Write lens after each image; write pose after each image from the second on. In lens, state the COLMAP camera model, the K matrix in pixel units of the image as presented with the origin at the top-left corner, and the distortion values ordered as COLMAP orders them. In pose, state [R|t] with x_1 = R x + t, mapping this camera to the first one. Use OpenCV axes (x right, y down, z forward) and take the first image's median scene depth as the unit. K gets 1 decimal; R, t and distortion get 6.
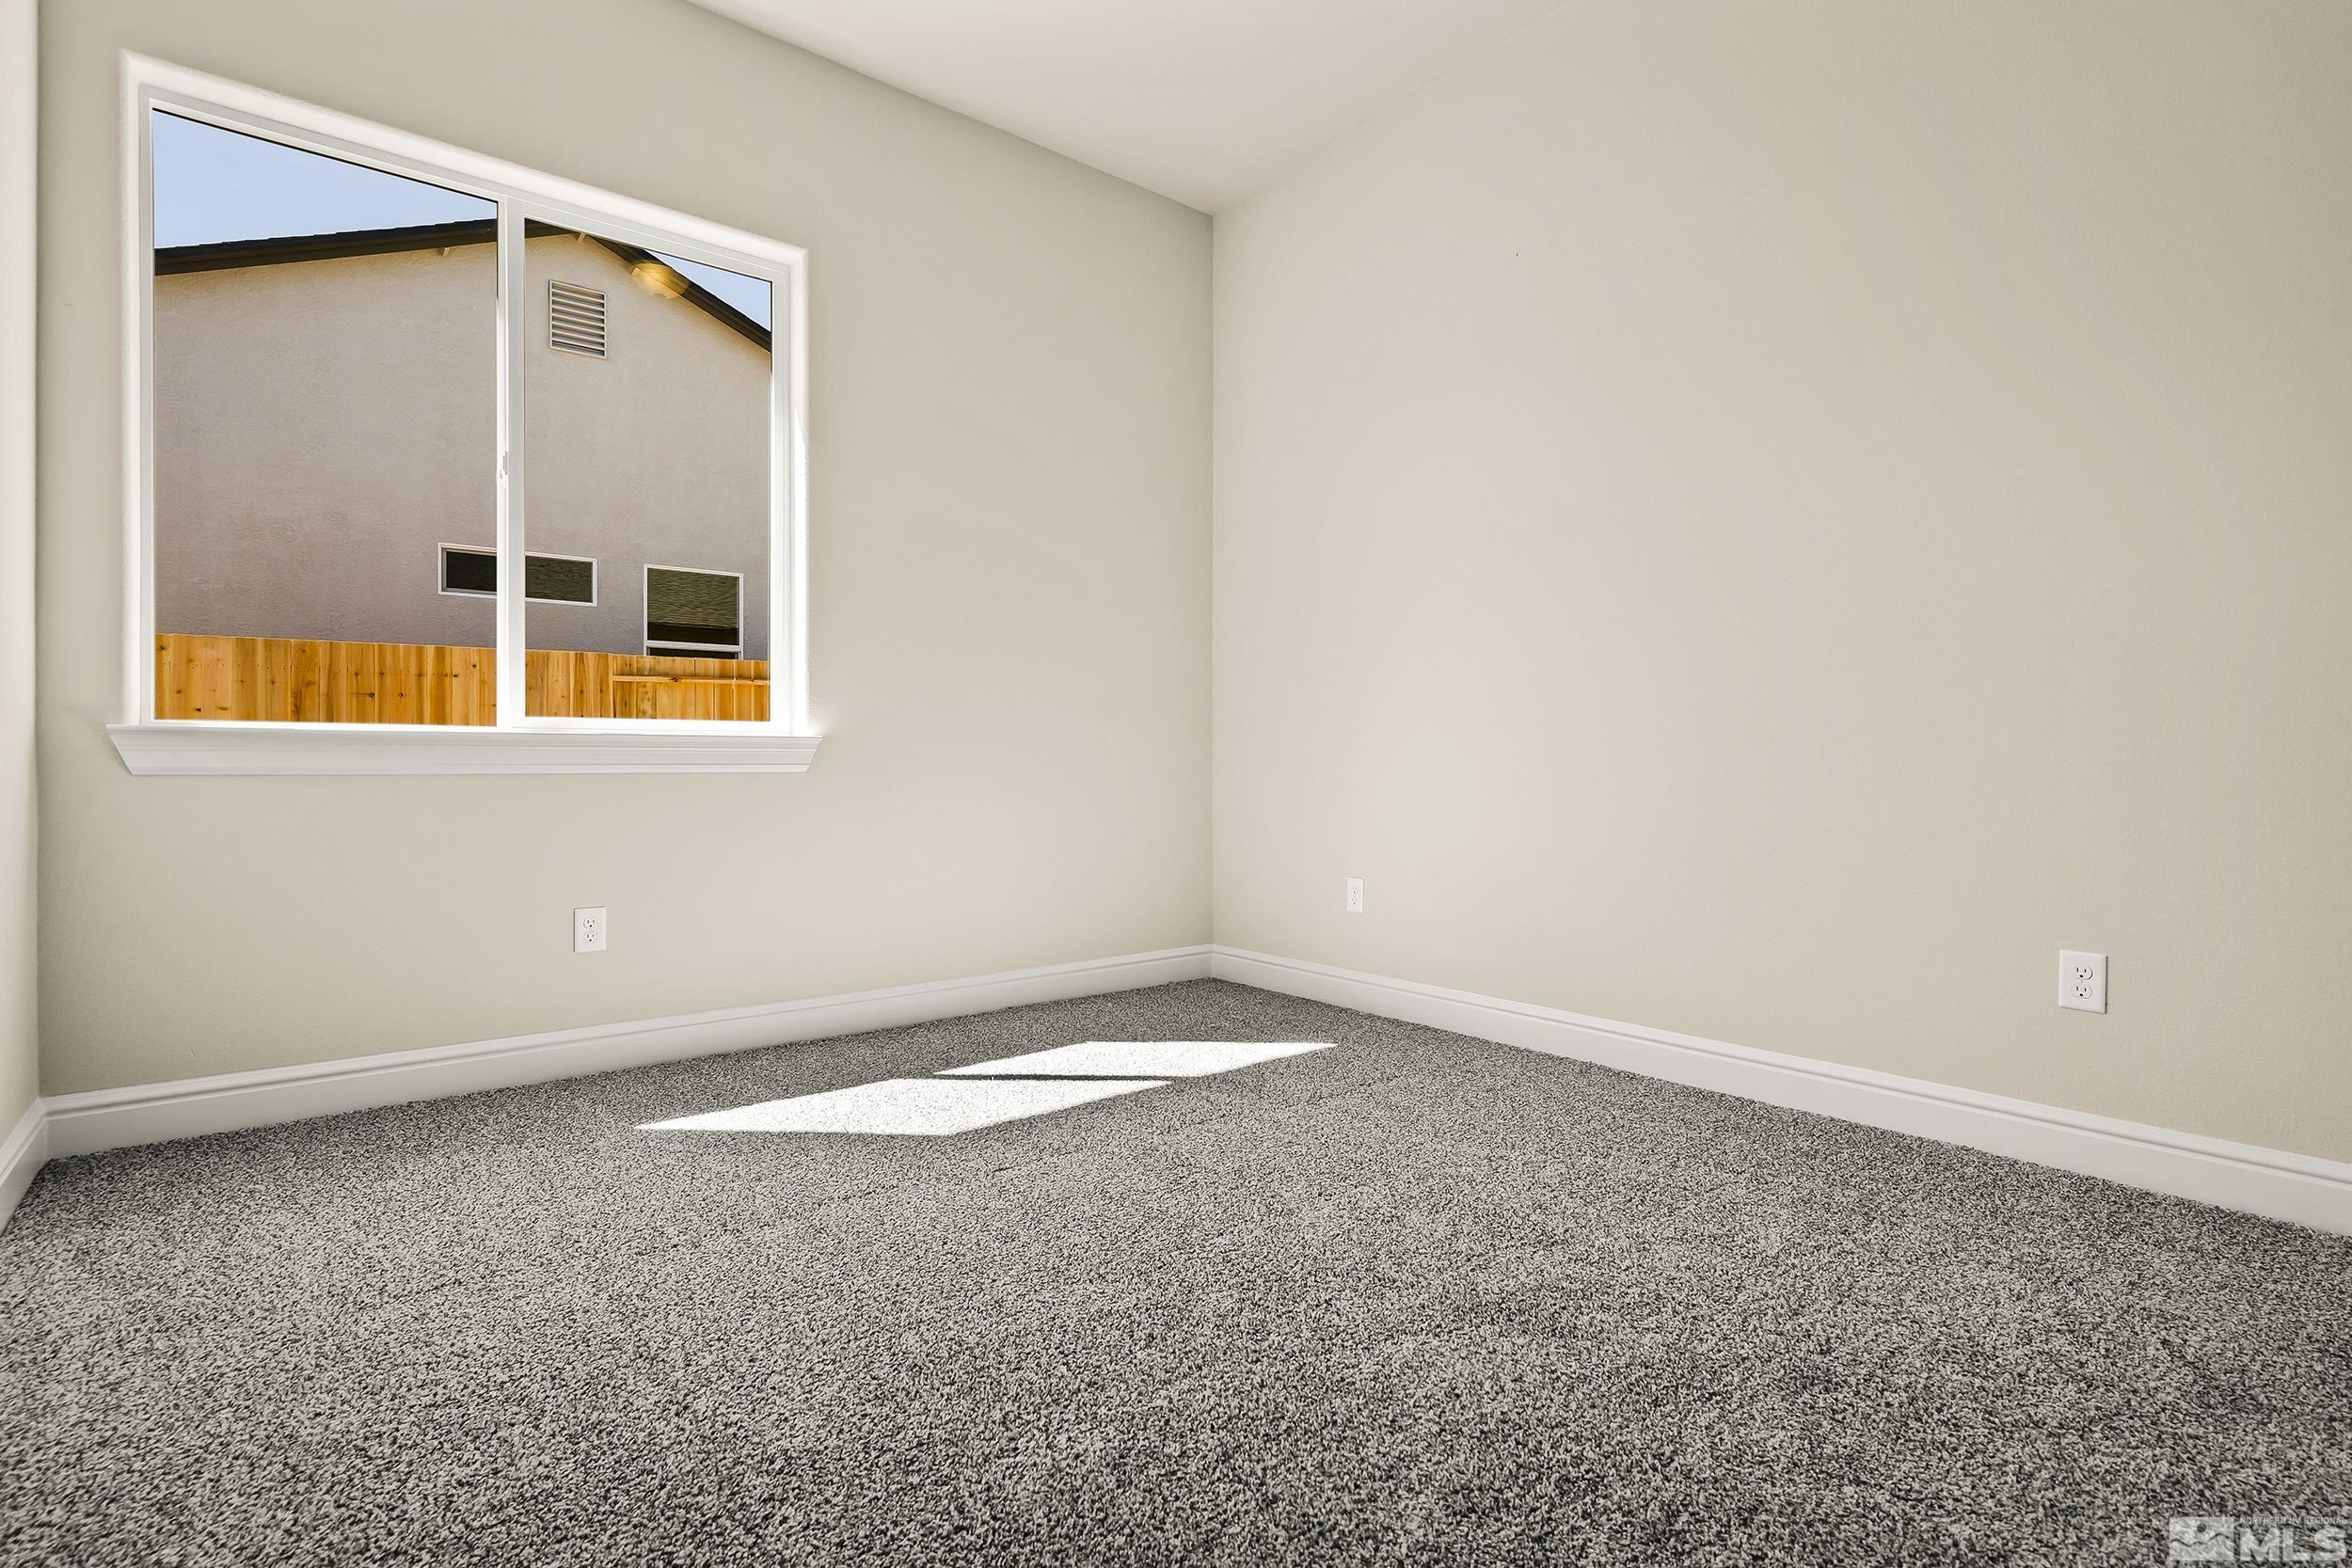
lens RADIAL K [[1117.5, 0, 1176.0], [0, 1117.5, 784.0], [0, 0, 1]] dist [-0.002421, -0.000280]
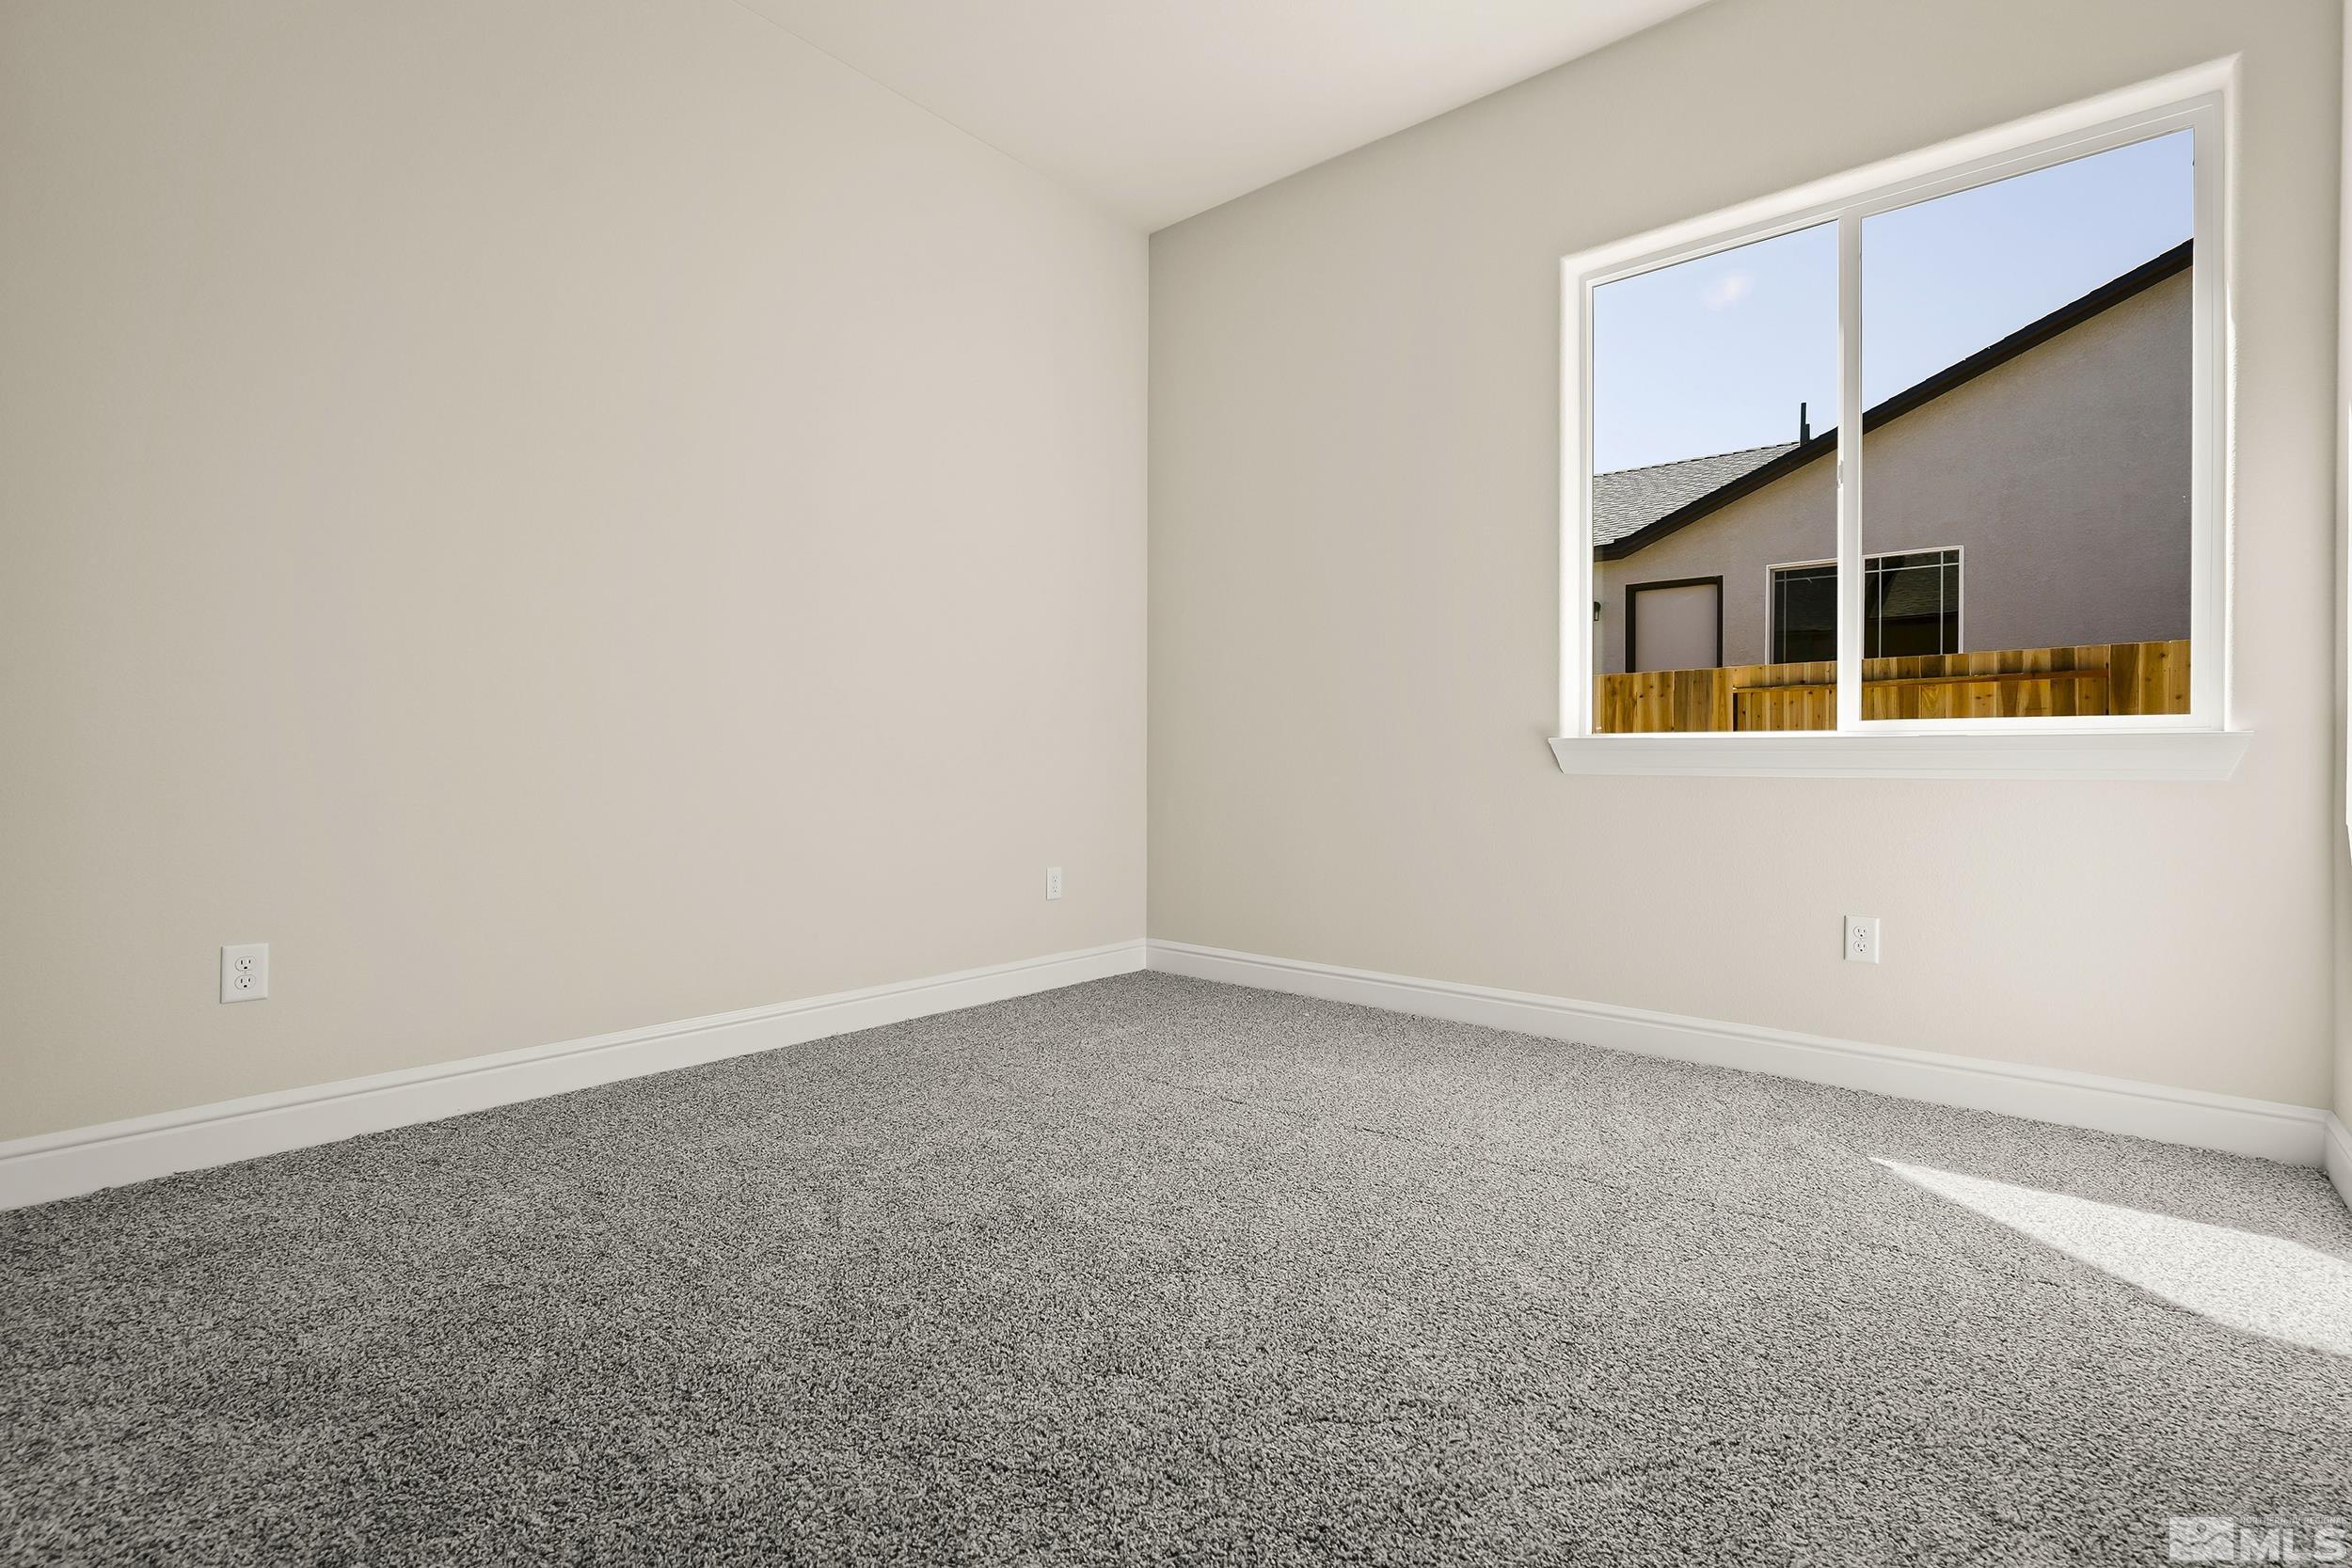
lens RADIAL K [[1117.5, 0, 1176.0], [0, 1117.5, 784.0], [0, 0, 1]] dist [-0.002421, -0.000280]
pose [[0.160858, 0.016938, -0.986832, 0.318380], [-0.024043, 0.999623, 0.013239, -0.002224], [0.986685, 0.021597, 0.161204, 0.250190]]
